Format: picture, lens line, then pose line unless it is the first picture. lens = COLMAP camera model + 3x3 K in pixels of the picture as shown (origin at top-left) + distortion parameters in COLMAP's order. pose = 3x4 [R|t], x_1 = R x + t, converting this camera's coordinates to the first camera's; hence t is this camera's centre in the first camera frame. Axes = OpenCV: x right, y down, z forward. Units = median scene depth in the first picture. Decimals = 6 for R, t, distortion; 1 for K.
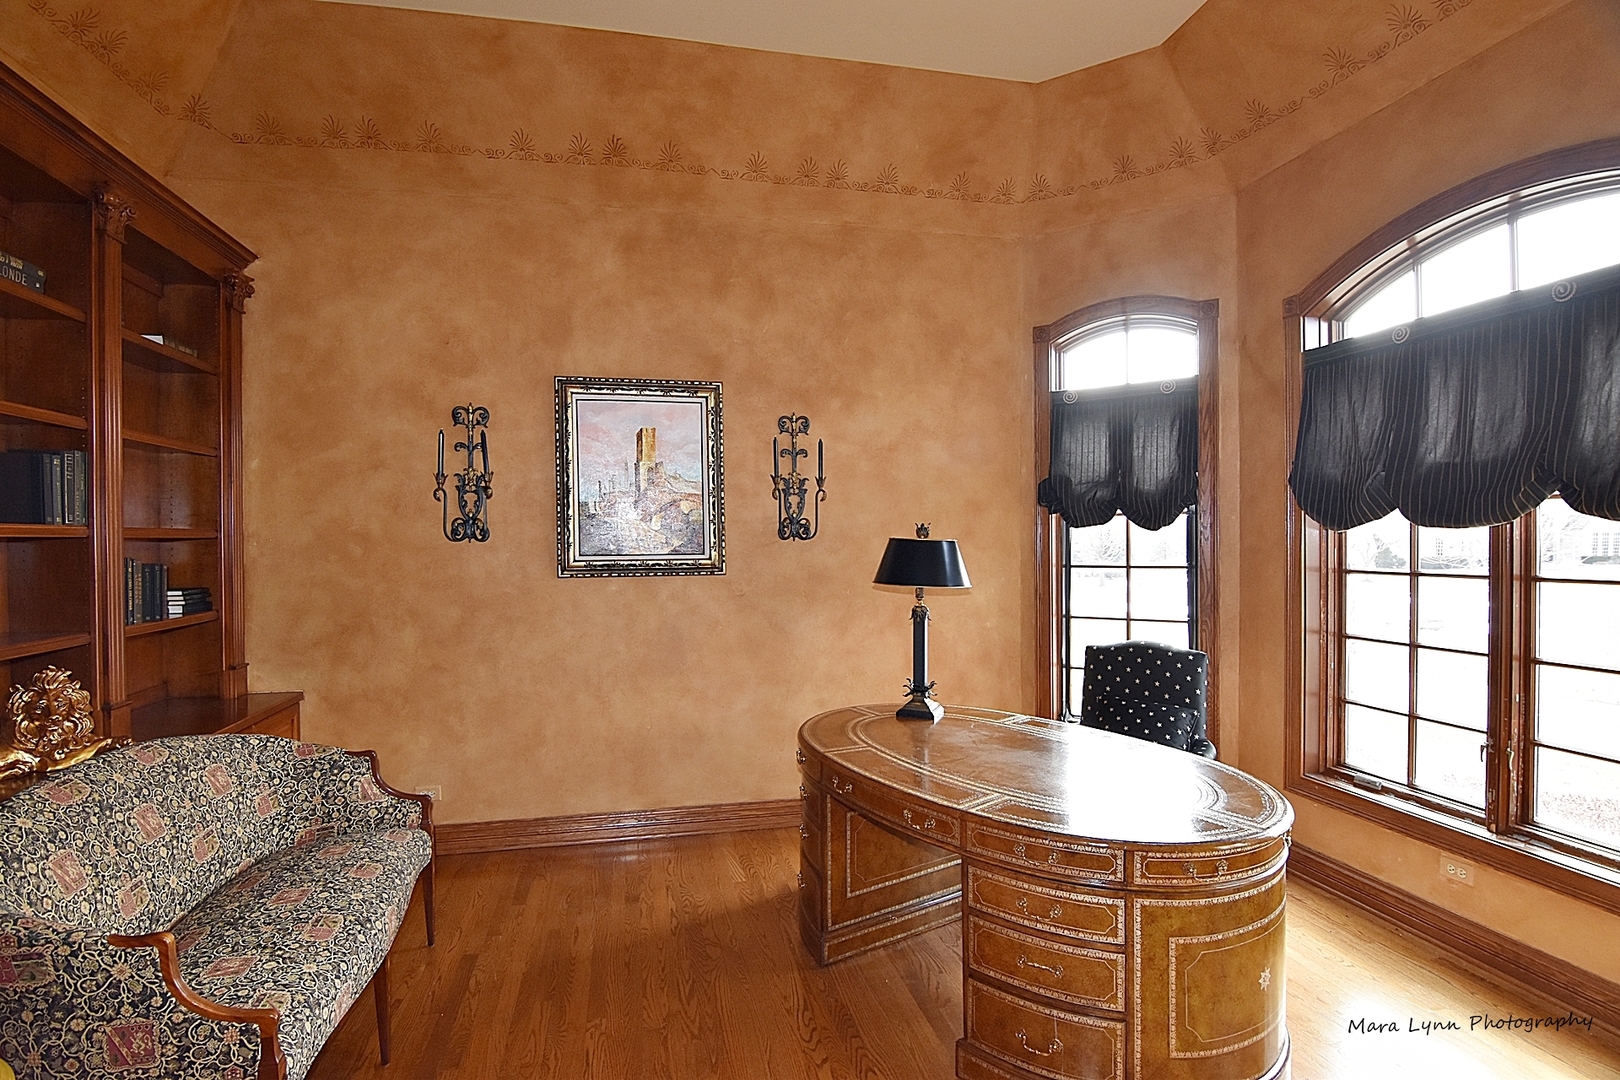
lens RADIAL K [[795.7, 0, 785.9], [0, 795.7, 542.9], [0, 0, 1]] dist [-0.009625, -0.003704]
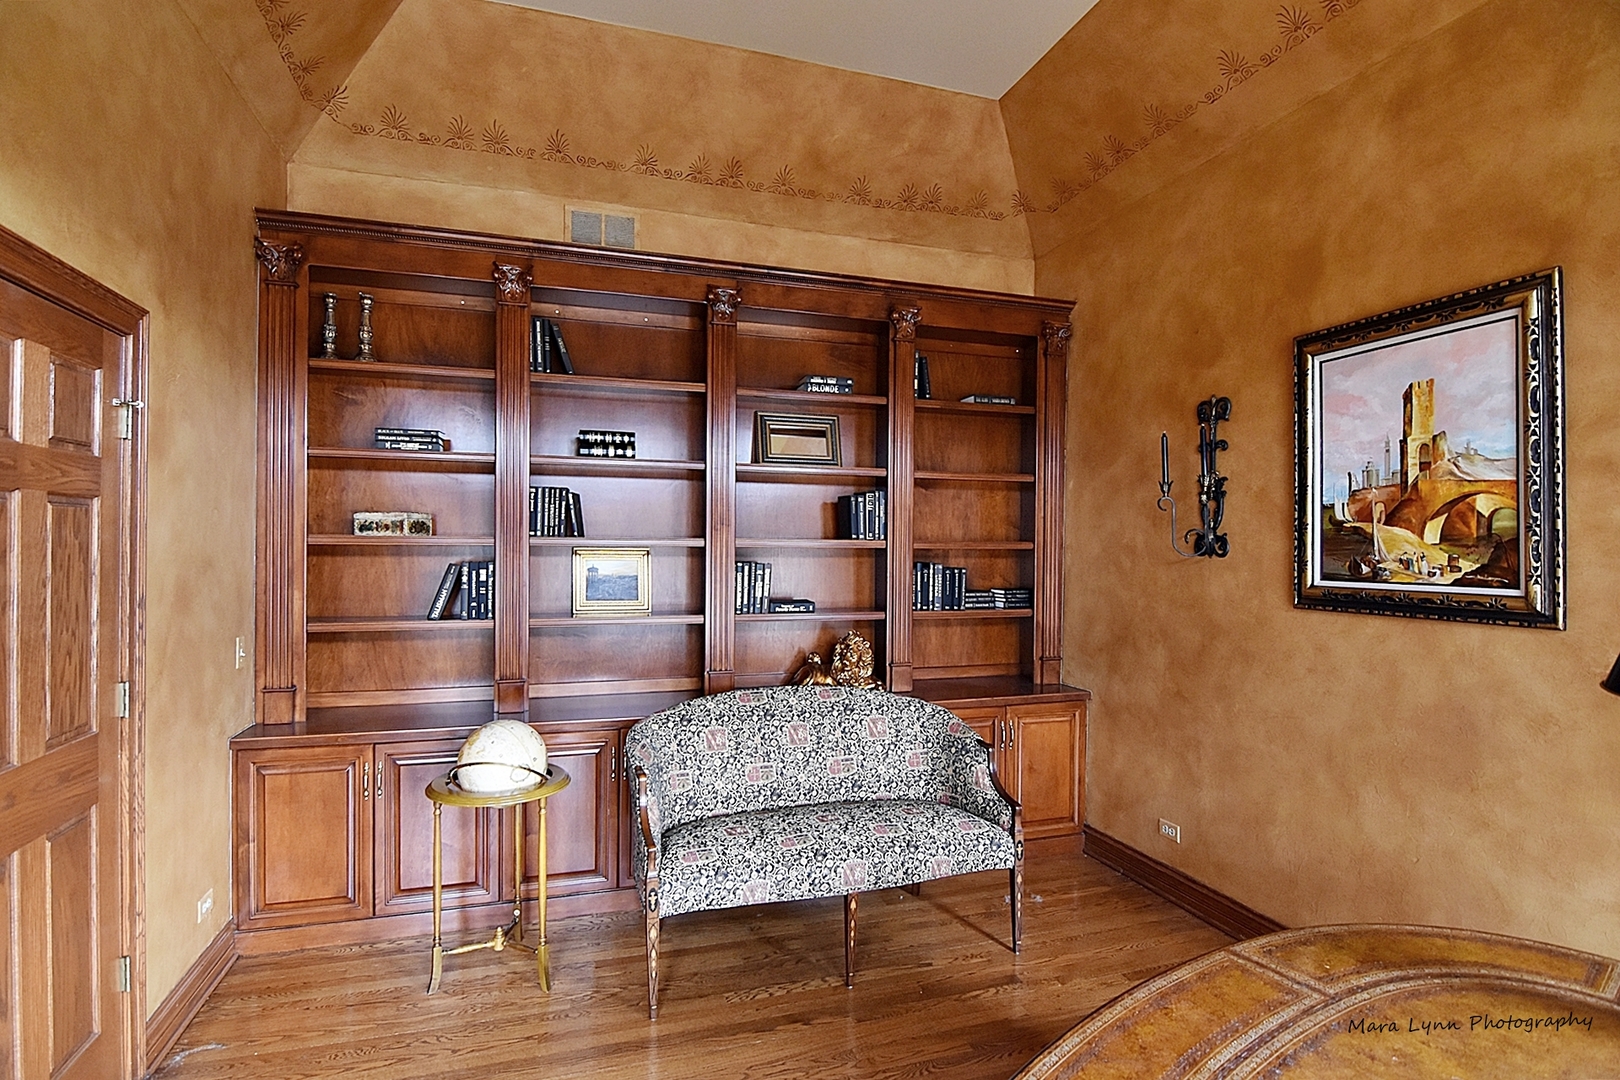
lens RADIAL K [[795.7, 0, 786.8], [0, 795.7, 541.7], [0, 0, 1]] dist [-0.009625, -0.003704]
pose [[0.096109, 0.003783, -0.995364, 0.410248], [-0.012517, 0.999918, 0.002592, -0.014074], [0.995292, 0.012209, 0.096148, 0.460715]]
